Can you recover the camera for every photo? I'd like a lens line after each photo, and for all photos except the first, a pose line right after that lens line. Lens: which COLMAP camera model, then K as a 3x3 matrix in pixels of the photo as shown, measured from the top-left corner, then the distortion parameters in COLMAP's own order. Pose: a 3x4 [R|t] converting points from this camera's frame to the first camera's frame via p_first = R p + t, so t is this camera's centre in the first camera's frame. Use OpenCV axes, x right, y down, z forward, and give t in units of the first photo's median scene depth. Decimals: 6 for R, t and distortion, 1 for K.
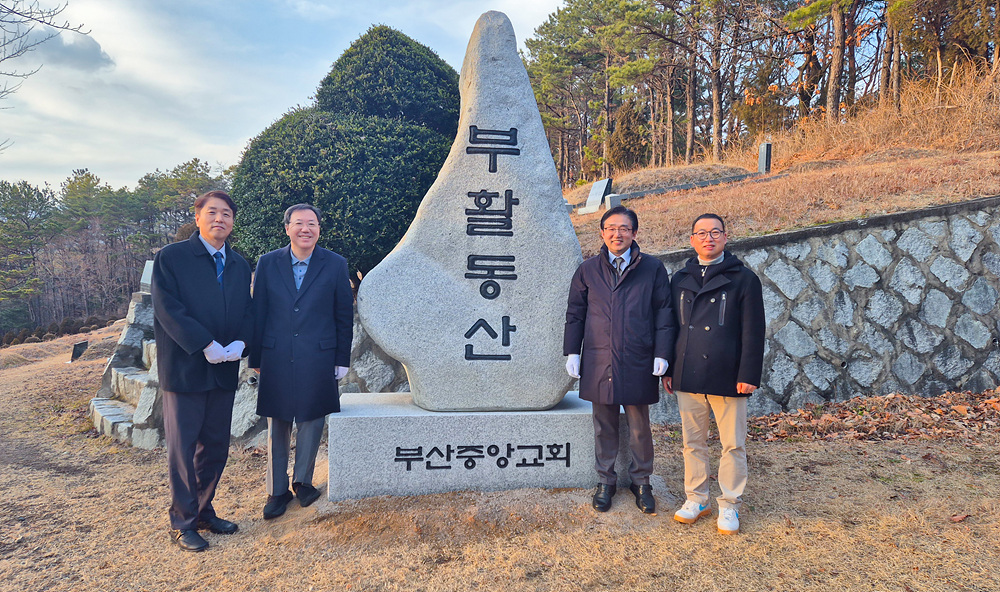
lens RADIAL K [[659.8, 0, 500.0], [0, 659.8, 296.0], [0, 0, 1]] dist [0.022825, -0.002689]
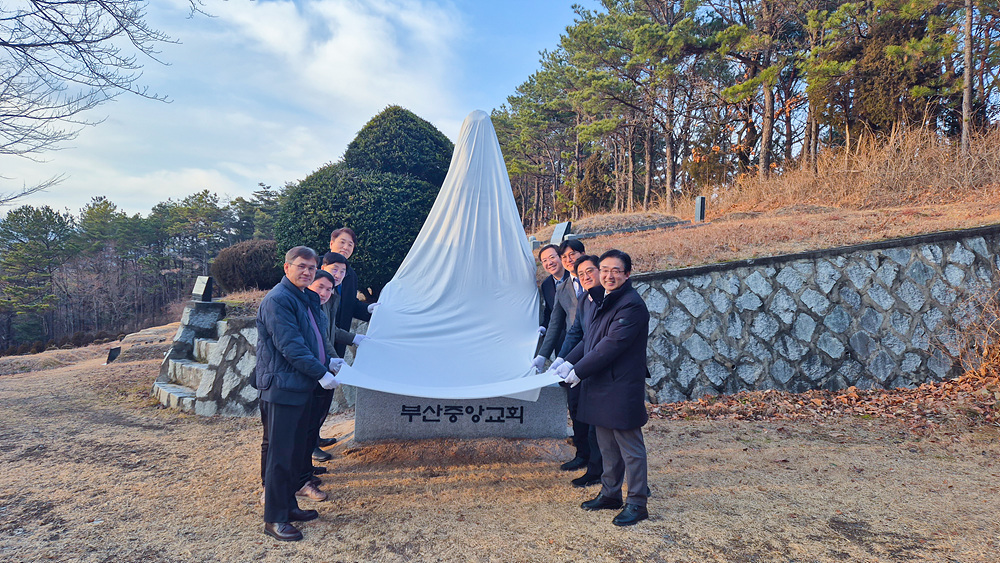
lens RADIAL K [[662.5, 0, 500.0], [0, 662.5, 281.5], [0, 0, 1]] dist [0.004185, 0.001138]
pose [[0.999185, 0.028079, 0.028985, 0.004190], [-0.025859, 0.996898, -0.074330, 0.040946], [-0.030982, 0.073519, 0.996812, -0.310323]]
